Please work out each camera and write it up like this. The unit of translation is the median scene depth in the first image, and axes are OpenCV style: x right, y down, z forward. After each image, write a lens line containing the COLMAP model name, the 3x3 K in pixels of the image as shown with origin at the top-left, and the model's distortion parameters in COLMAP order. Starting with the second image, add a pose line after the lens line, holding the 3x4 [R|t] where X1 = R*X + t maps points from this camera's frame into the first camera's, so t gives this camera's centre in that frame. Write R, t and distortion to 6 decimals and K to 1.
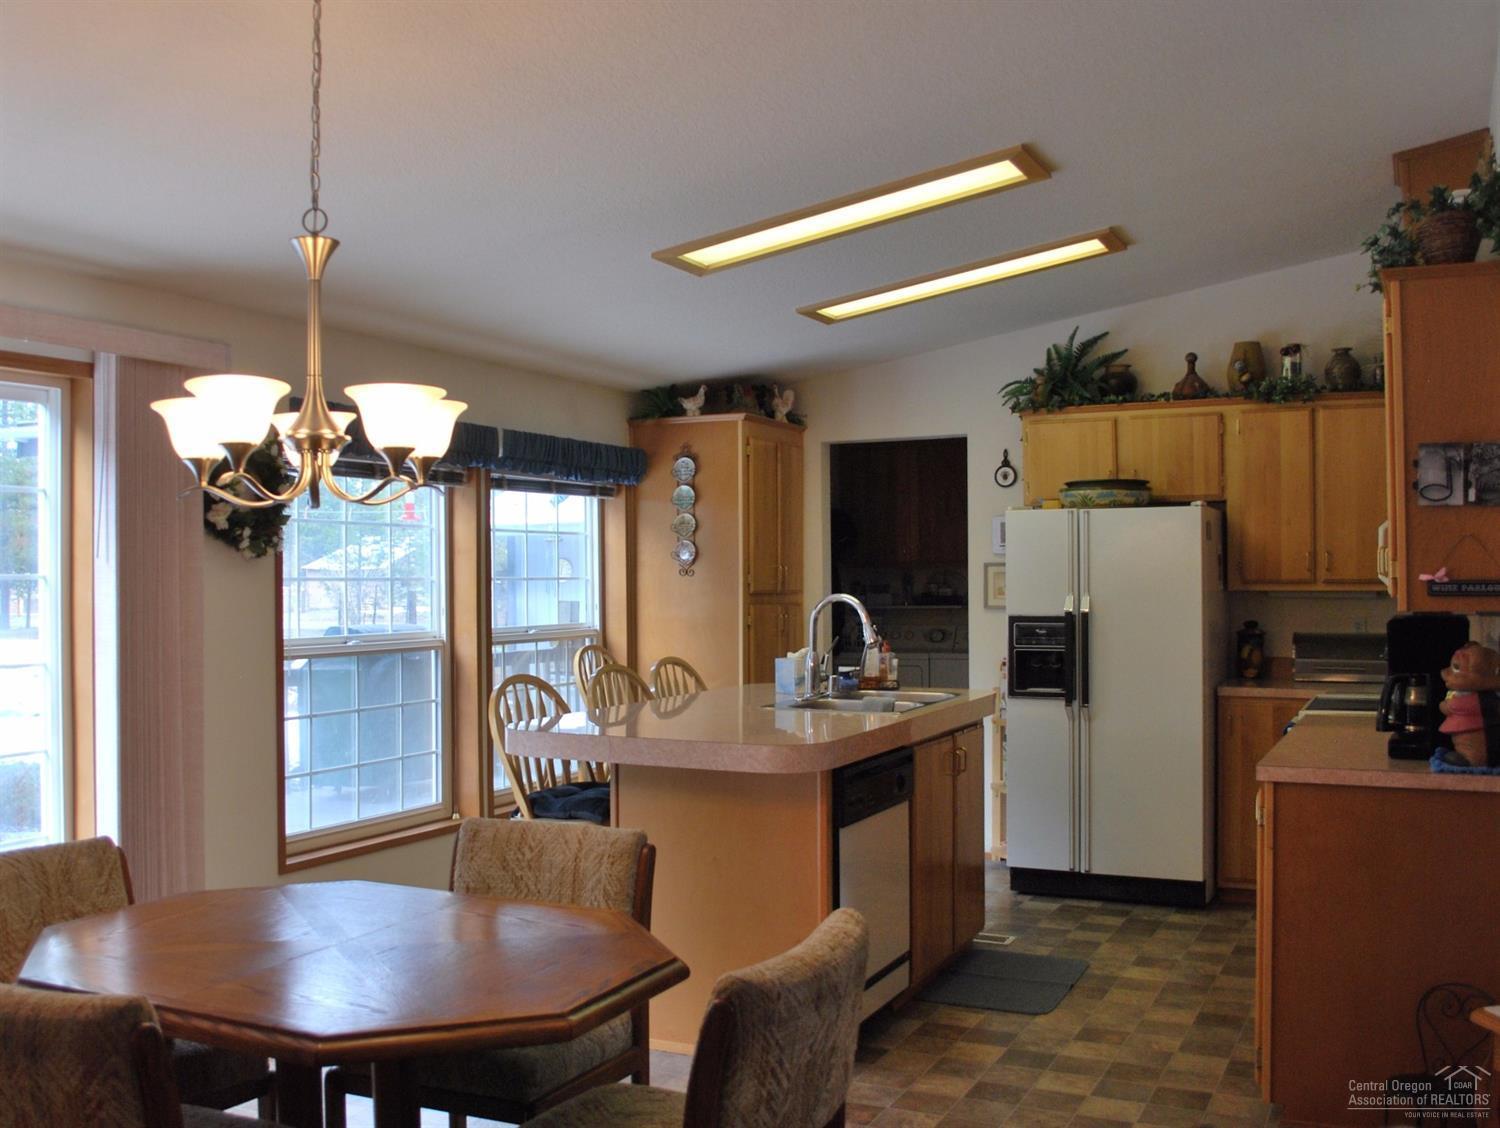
lens RADIAL K [[1508.6, 0, 749.1], [0, 1508.6, 566.2], [0, 0, 1]] dist [-0.073174, 0.000000]
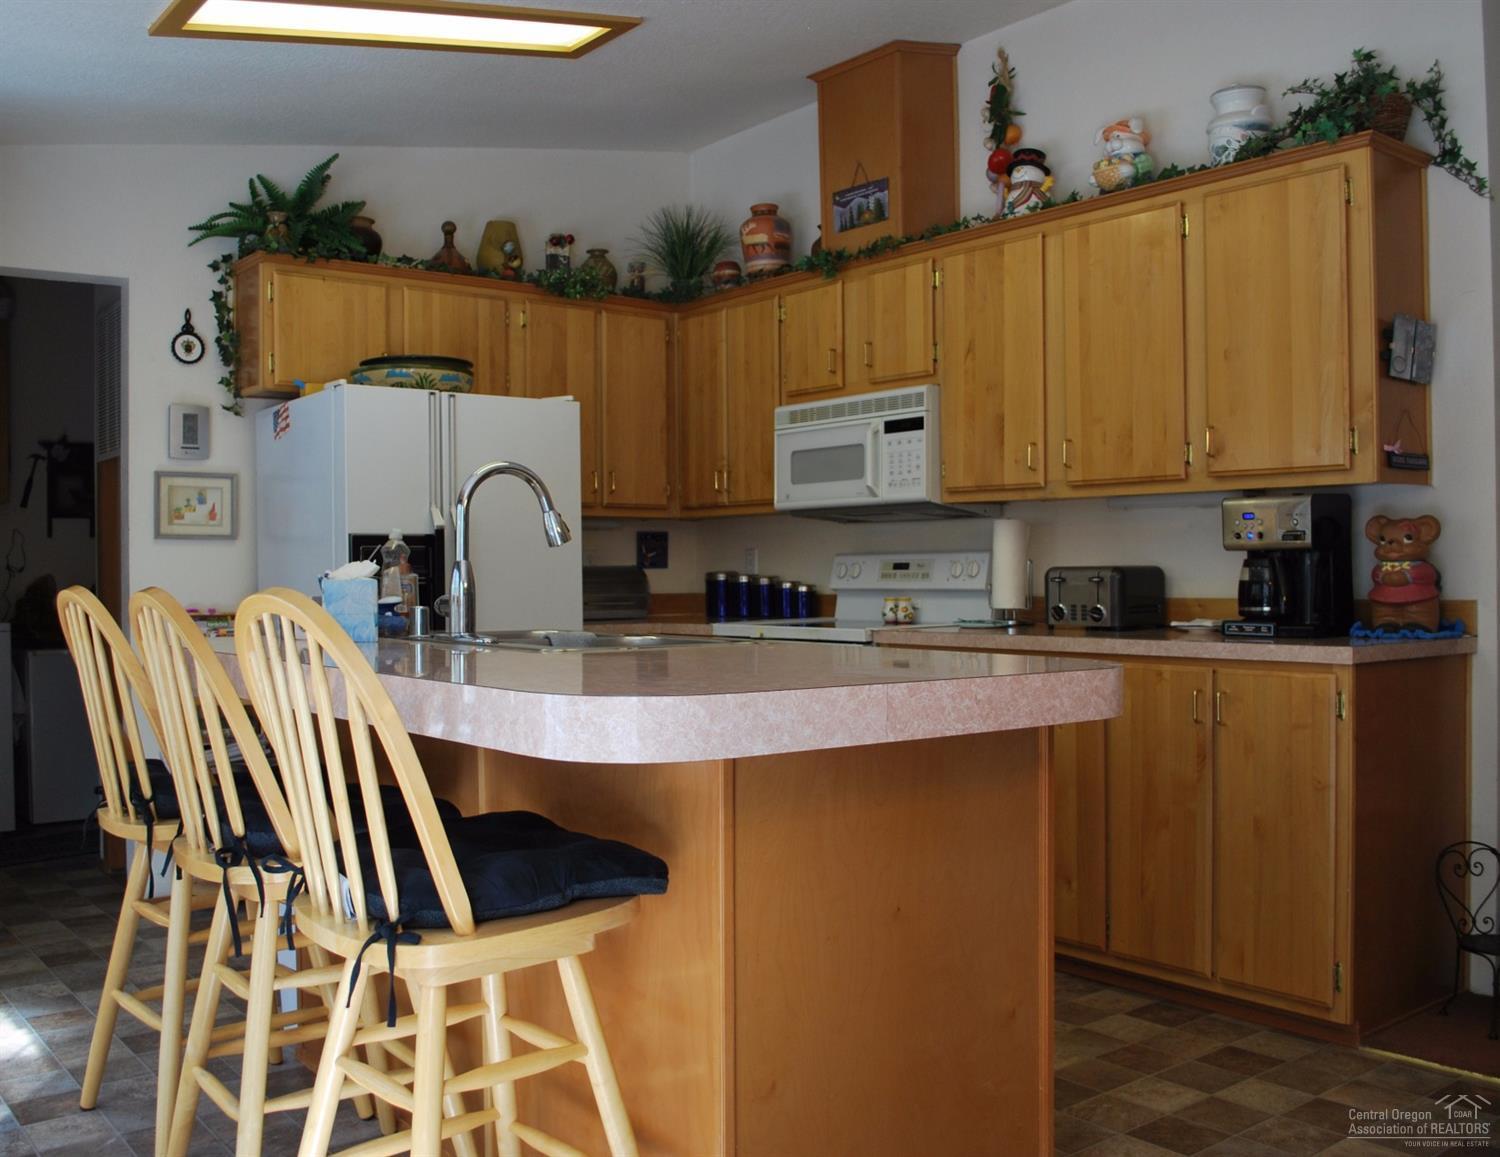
lens RADIAL K [[1394.1, 0, 749.7], [0, 1394.1, 582.2], [0, 0, 1]] dist [-0.074655, 0.000000]
pose [[0.449505, -0.005692, 0.893260, -0.317225], [0.002311, 0.999984, 0.005208, 0.051727], [-0.893275, -0.000276, 0.449510, 0.550724]]
